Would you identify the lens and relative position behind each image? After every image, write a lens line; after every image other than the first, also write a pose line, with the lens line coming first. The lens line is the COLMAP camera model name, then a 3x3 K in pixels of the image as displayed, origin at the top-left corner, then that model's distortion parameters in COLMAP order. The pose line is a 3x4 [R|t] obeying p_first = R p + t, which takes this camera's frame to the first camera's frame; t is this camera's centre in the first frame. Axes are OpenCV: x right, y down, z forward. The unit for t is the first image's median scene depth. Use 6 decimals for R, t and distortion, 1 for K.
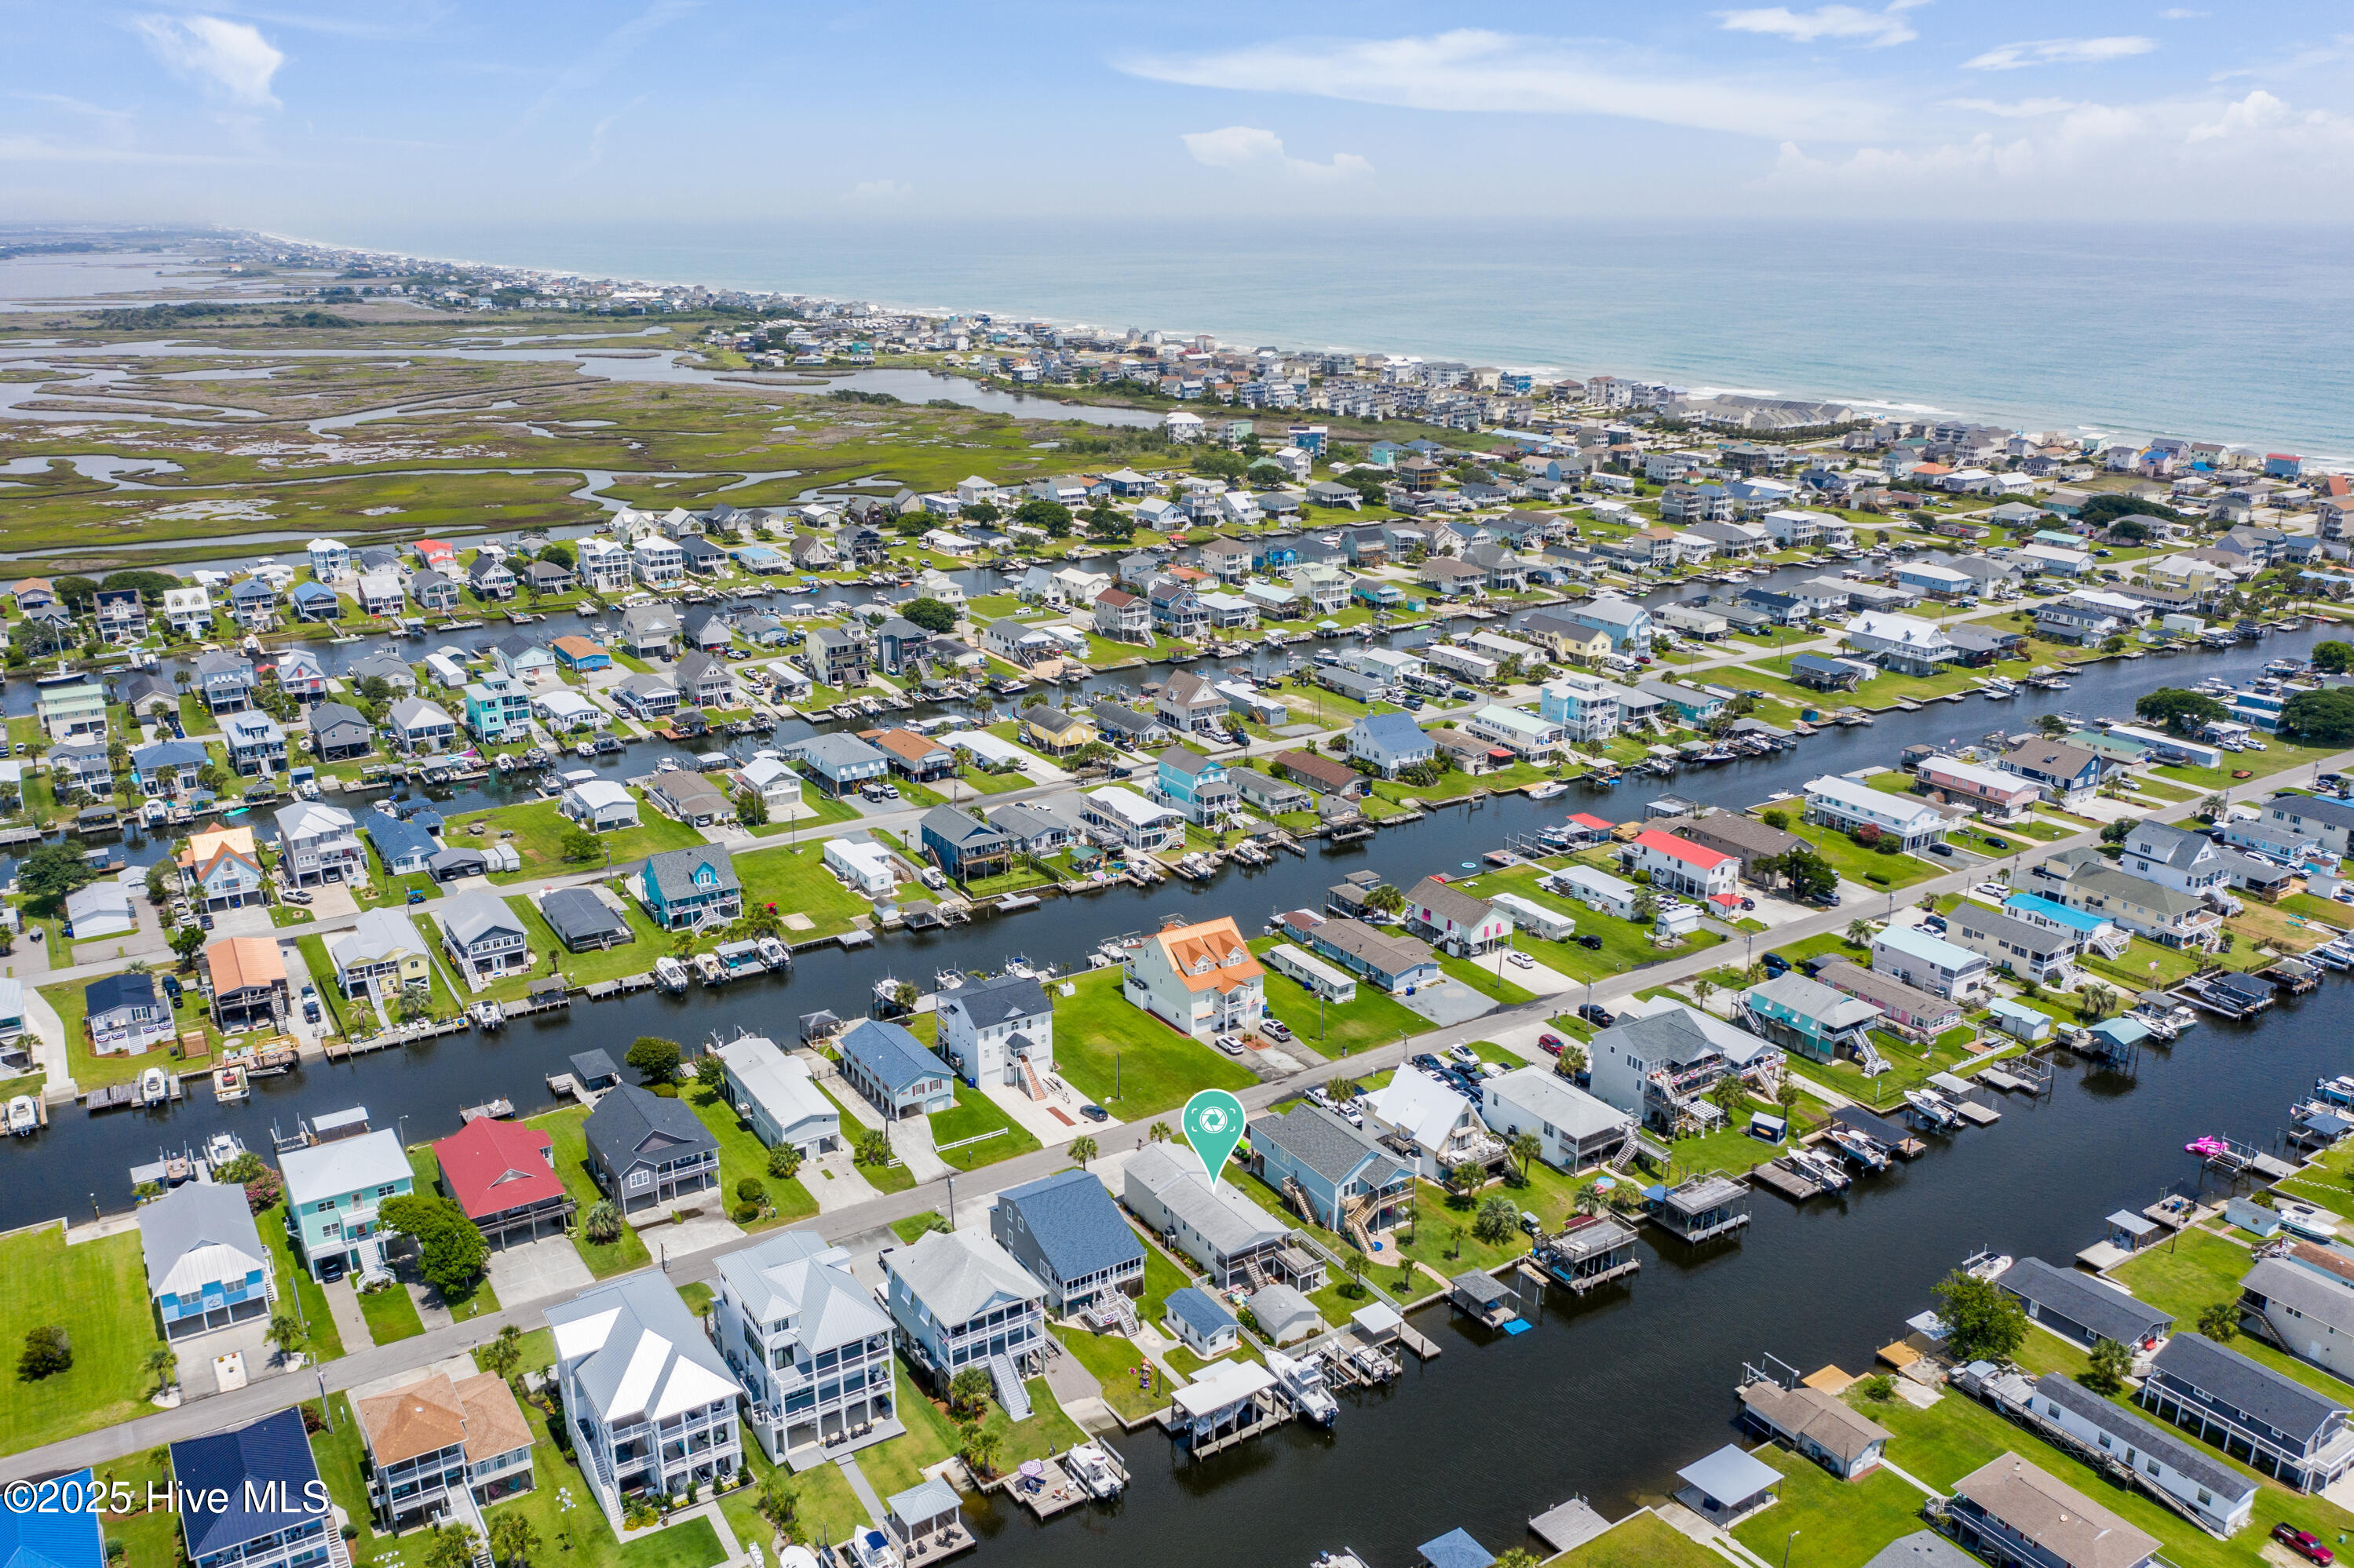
lens RADIAL K [[1834.3, 0, 1180.1], [0, 1834.3, 783.3], [0, 0, 1]] dist [-0.041314, -0.000592]
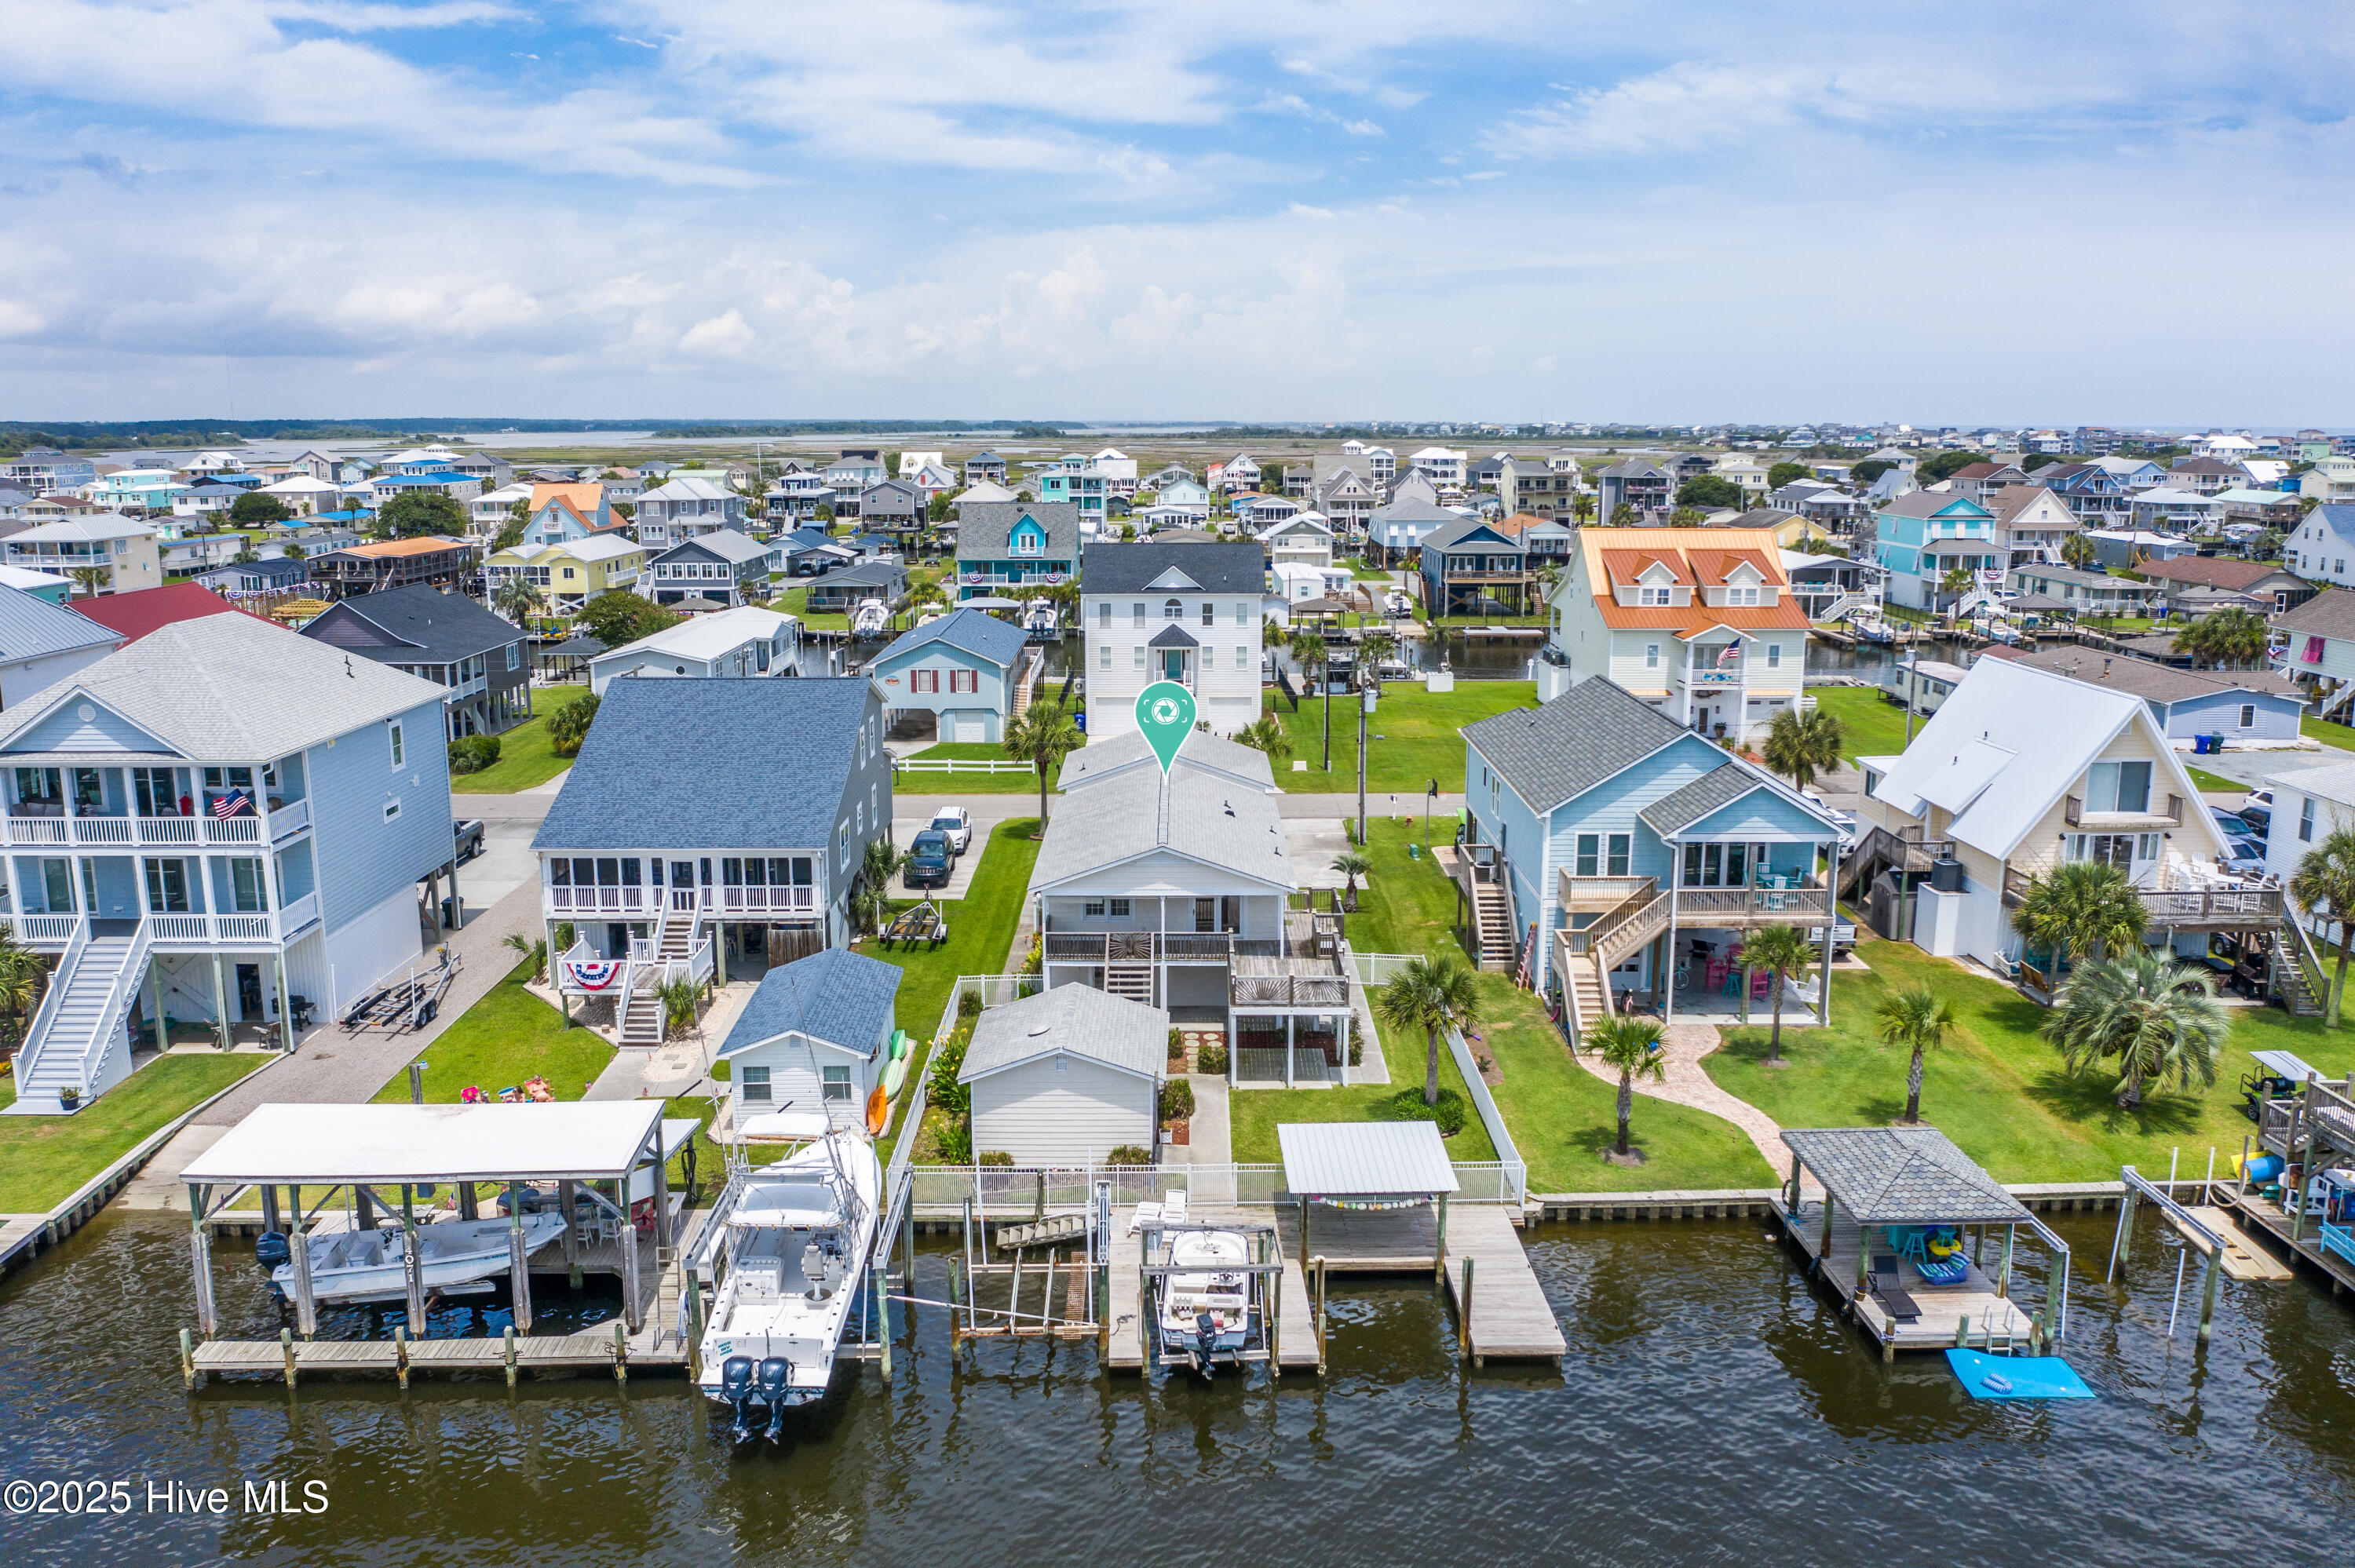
lens RADIAL K [[1836.3, 0, 1179.3], [0, 1836.3, 786.3], [0, 0, 1]] dist [-0.003020, -0.001885]
pose [[0.848470, 0.105559, -0.518609, 0.161821], [-0.156138, 0.986219, -0.054712, 0.202891], [0.505687, 0.127396, 0.853259, 0.599974]]
